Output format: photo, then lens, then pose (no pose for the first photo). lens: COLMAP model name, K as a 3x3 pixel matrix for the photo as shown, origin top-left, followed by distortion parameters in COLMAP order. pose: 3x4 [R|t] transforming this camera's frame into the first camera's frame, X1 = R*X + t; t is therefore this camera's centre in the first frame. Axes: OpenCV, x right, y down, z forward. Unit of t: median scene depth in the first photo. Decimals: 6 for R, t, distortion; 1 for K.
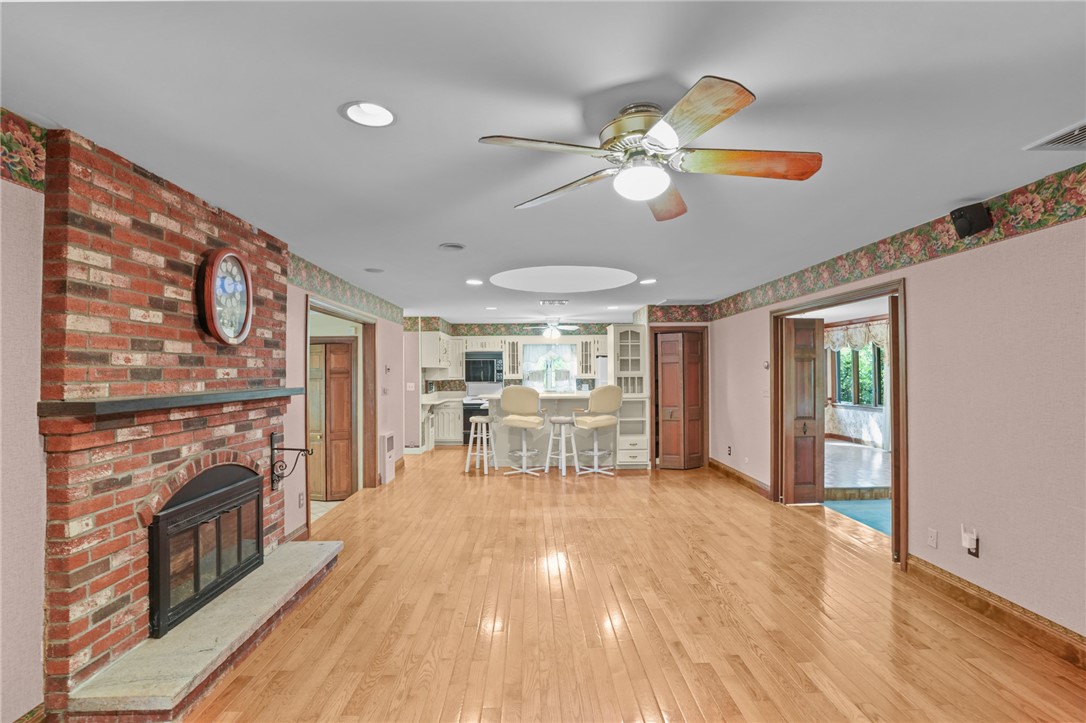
lens RADIAL K [[501.1, 0, 544.8], [0, 501.1, 353.8], [0, 0, 1]] dist [-0.058826, 0.015290]
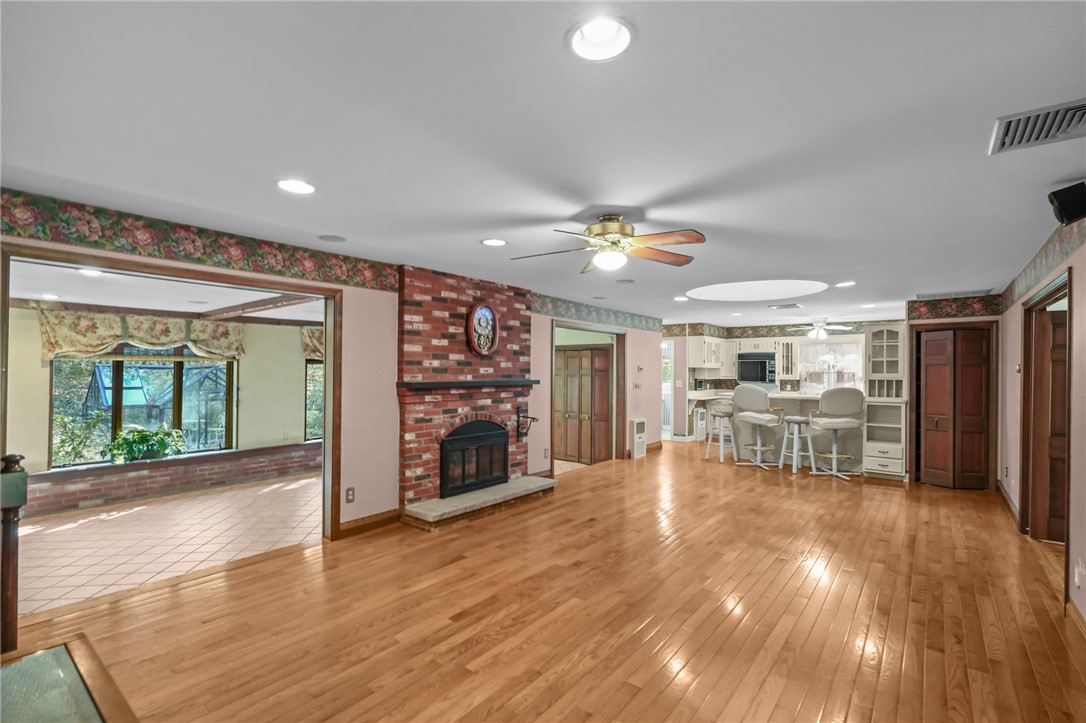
lens RADIAL K [[501.1, 0, 544.8], [0, 501.1, 353.8], [0, 0, 1]] dist [-0.058826, 0.015290]
pose [[0.763342, -0.007489, -0.645951, 0.633690], [0.009162, 0.999958, -0.000766, -0.016326], [0.645929, -0.005333, 0.763379, -0.238963]]
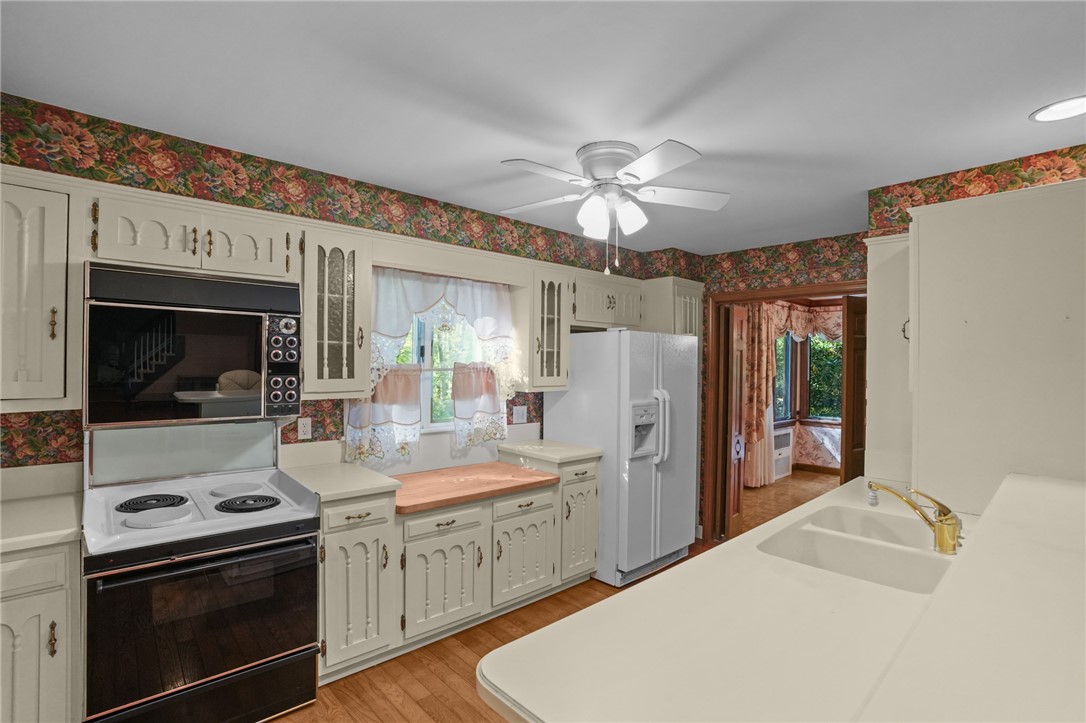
lens RADIAL K [[501.9, 0, 543.0], [0, 501.9, 361.5], [0, 0, 1]] dist [-0.059328, 0.000031]
pose [[0.748071, 0.018355, 0.663365, -0.448428], [-0.037646, 0.999181, 0.014807, 0.073193], [-0.662550, -0.036050, 0.748150, 2.276928]]
